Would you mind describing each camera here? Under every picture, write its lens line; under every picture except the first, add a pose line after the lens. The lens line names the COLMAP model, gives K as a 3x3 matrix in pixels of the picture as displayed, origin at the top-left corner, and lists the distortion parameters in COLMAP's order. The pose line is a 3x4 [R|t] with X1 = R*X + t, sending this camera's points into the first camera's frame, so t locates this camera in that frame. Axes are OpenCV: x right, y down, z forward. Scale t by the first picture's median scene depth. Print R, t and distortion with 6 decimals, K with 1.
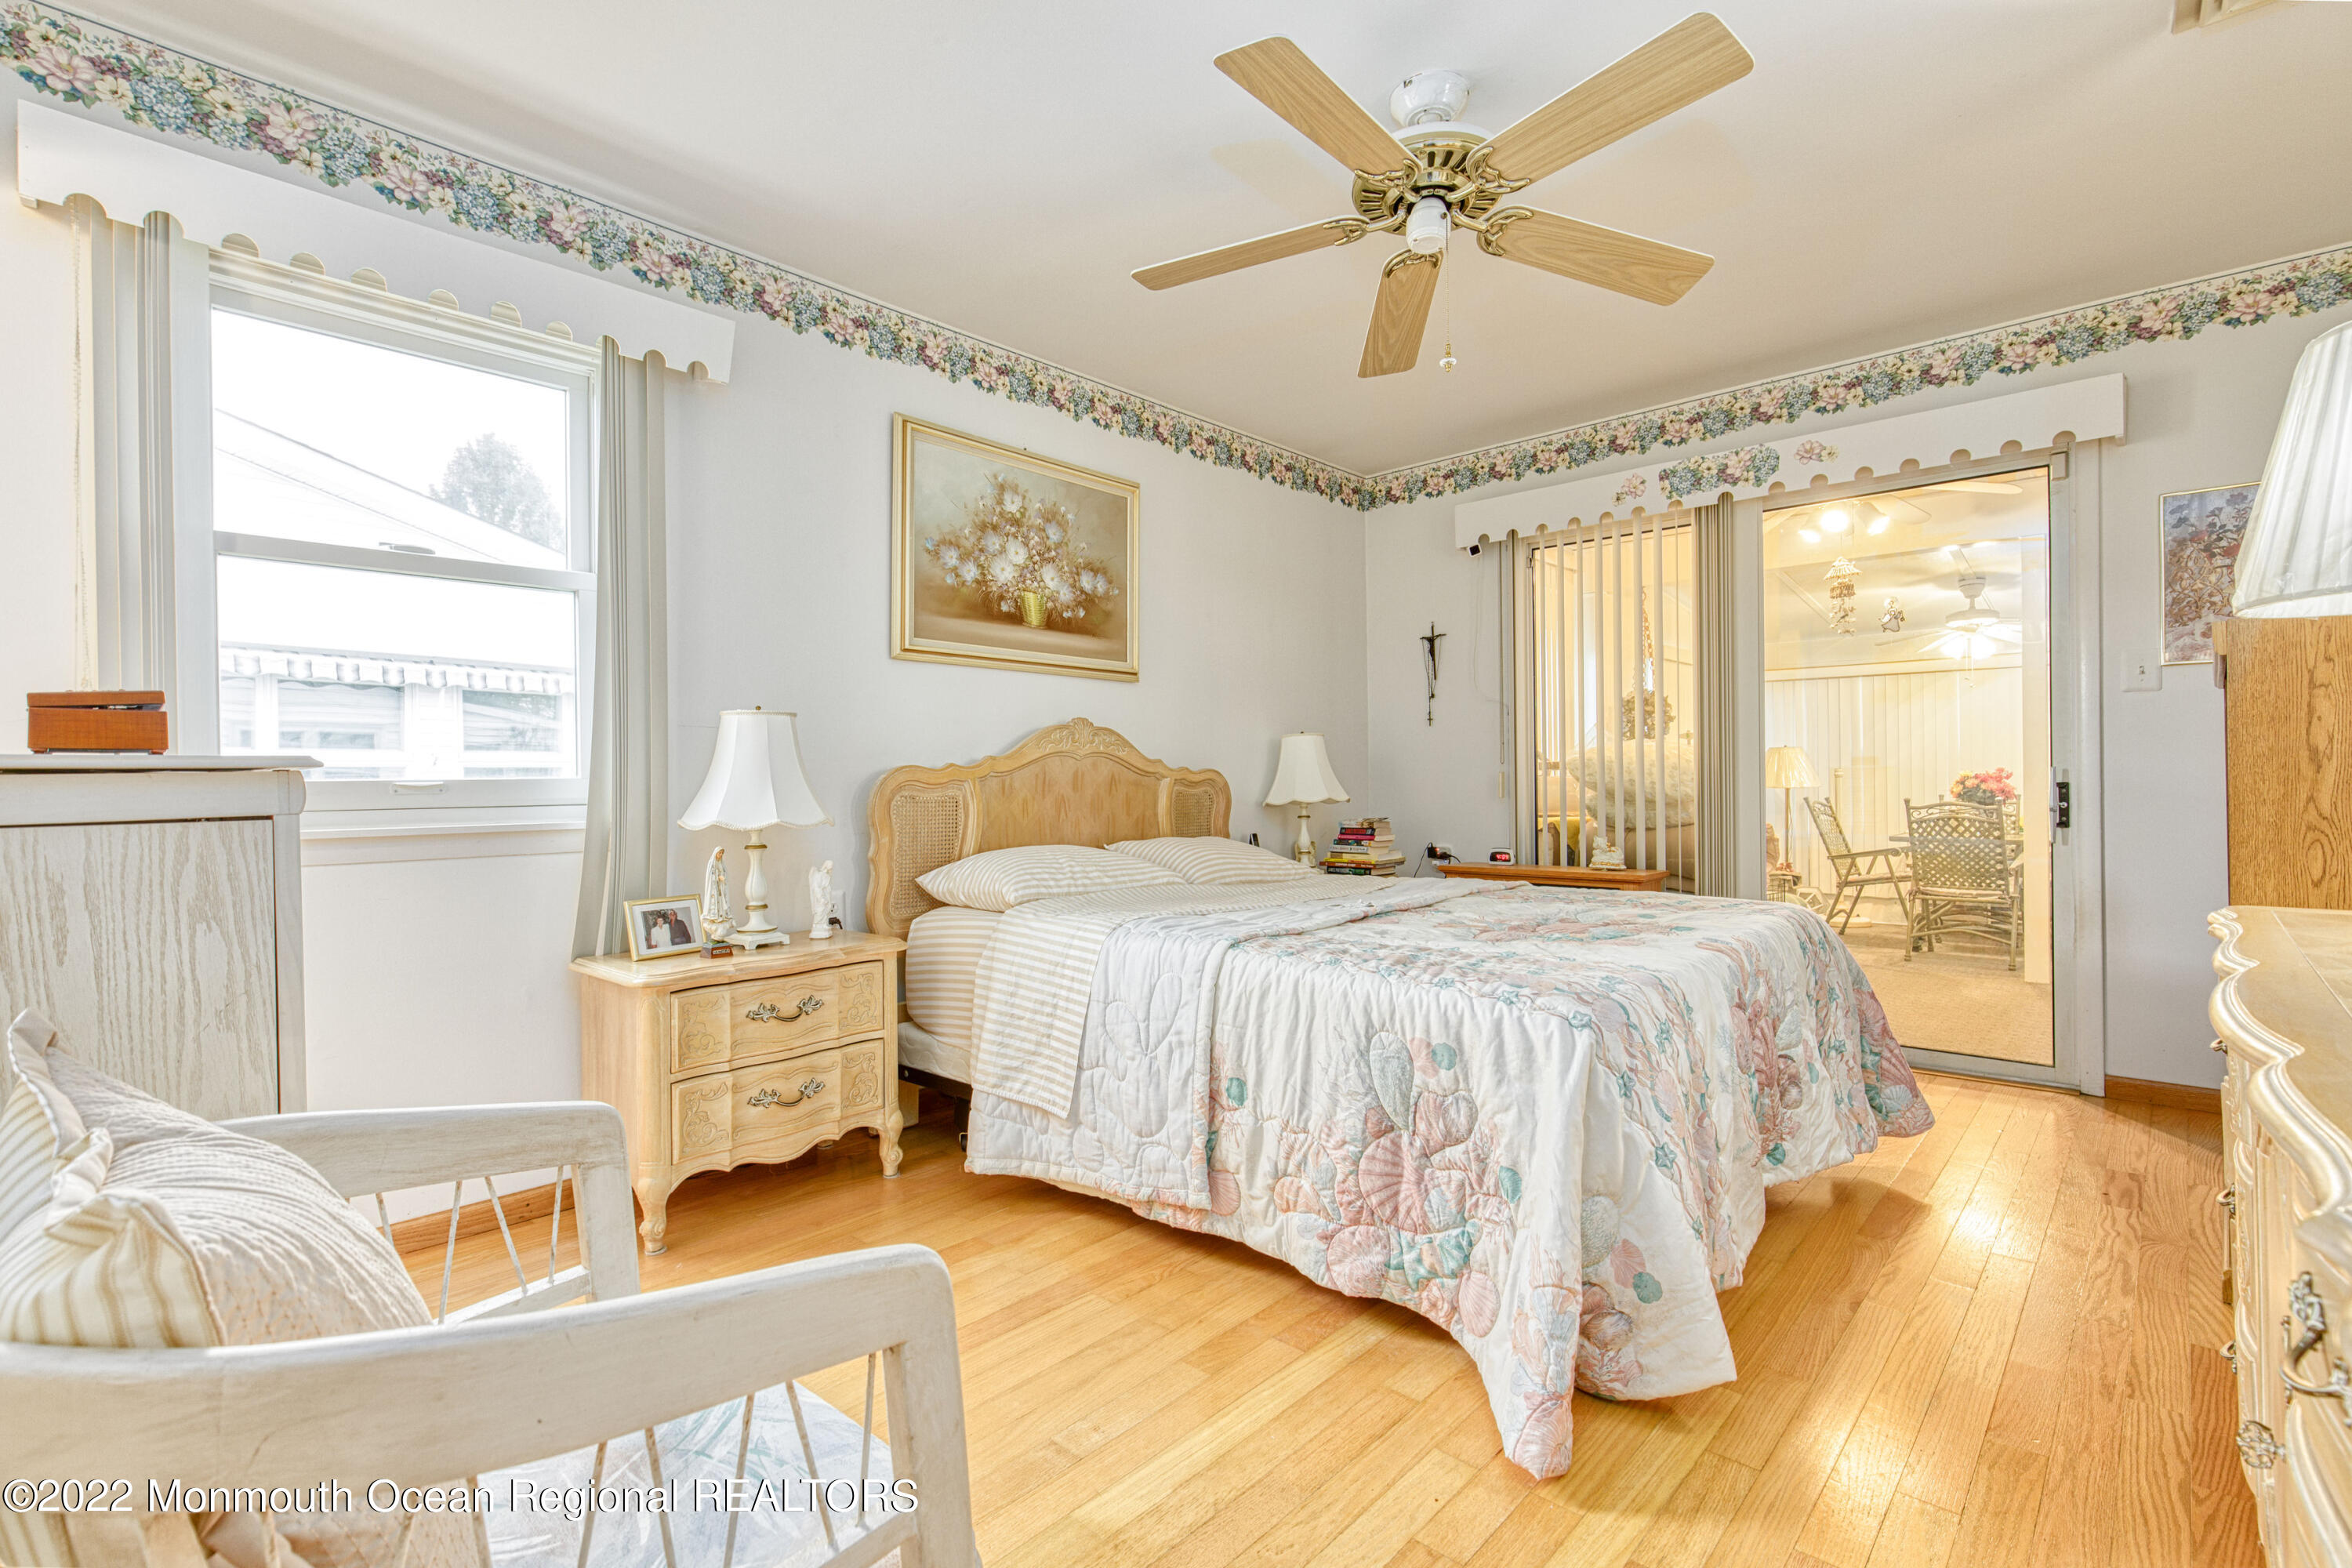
lens RADIAL K [[1088.6, 0, 1166.6], [0, 1088.6, 778.2], [0, 0, 1]] dist [0.003115, -0.002897]
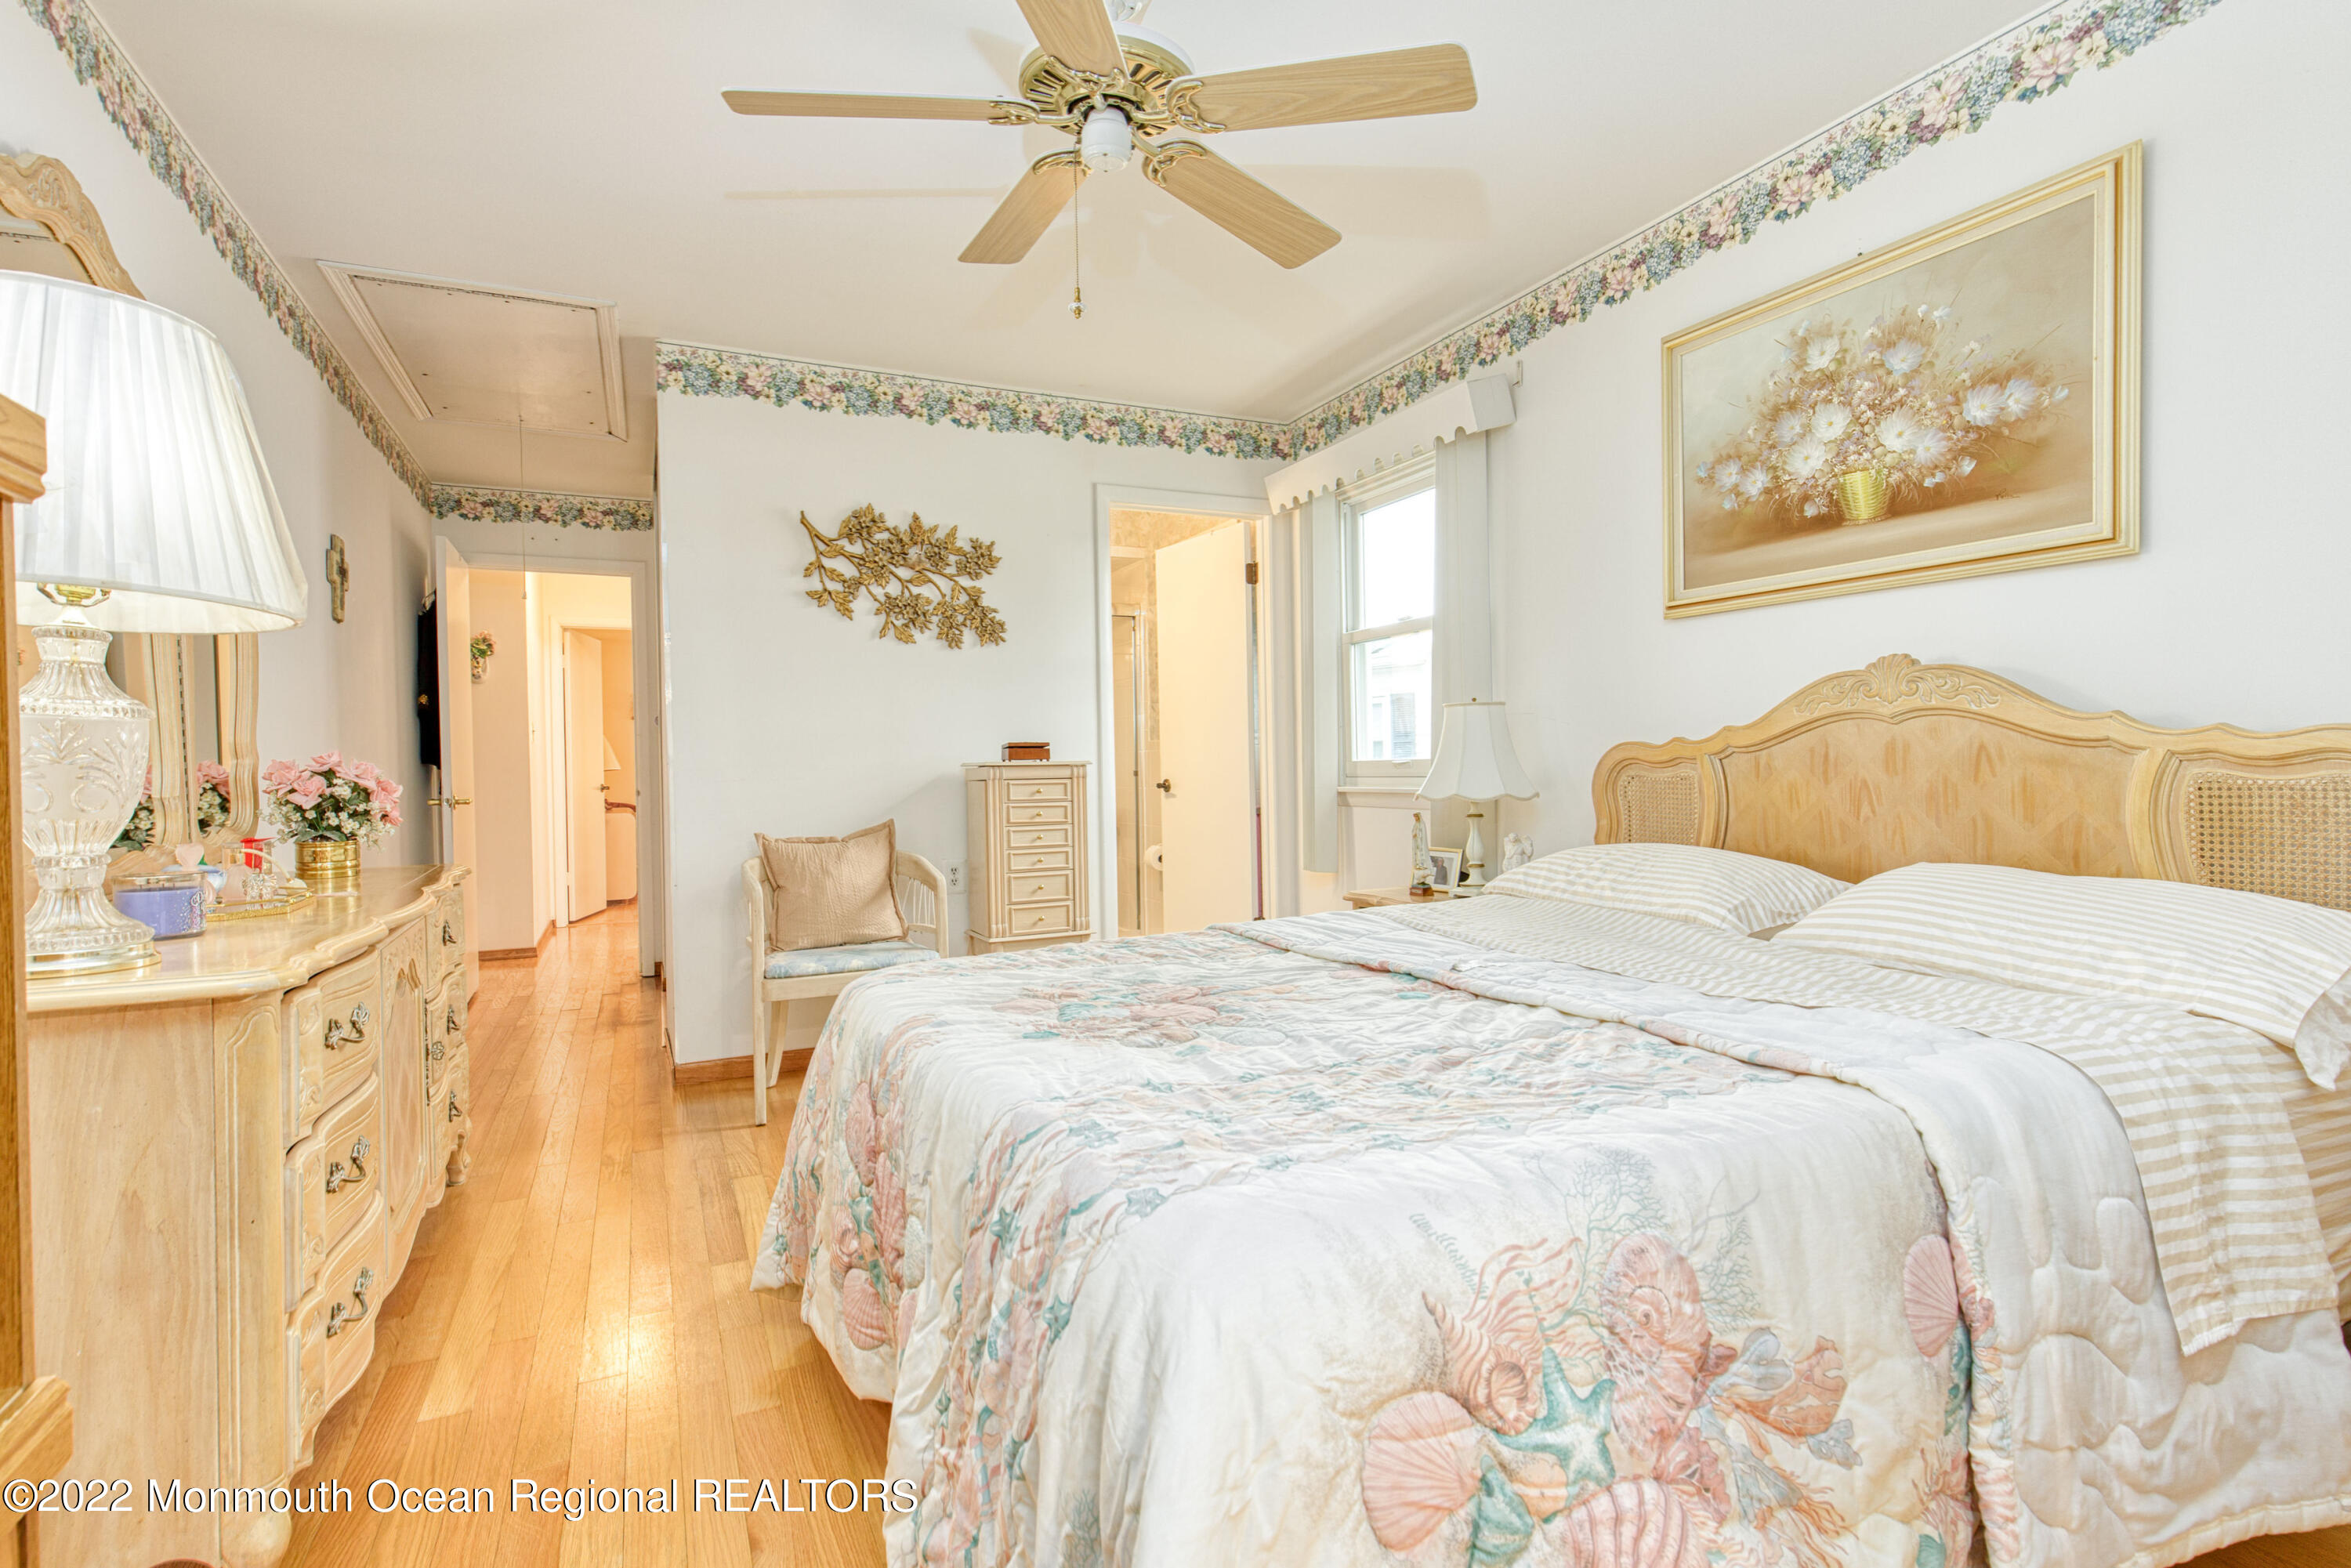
lens RADIAL K [[1088.1, 0, 1172.1], [0, 1088.1, 778.3], [0, 0, 1]] dist [0.003115, -0.002897]
pose [[-0.358529, 0.024082, -0.933208, 0.660936], [0.019964, 0.999636, 0.018126, -0.005092], [0.933305, -0.012132, -0.358879, 0.866225]]
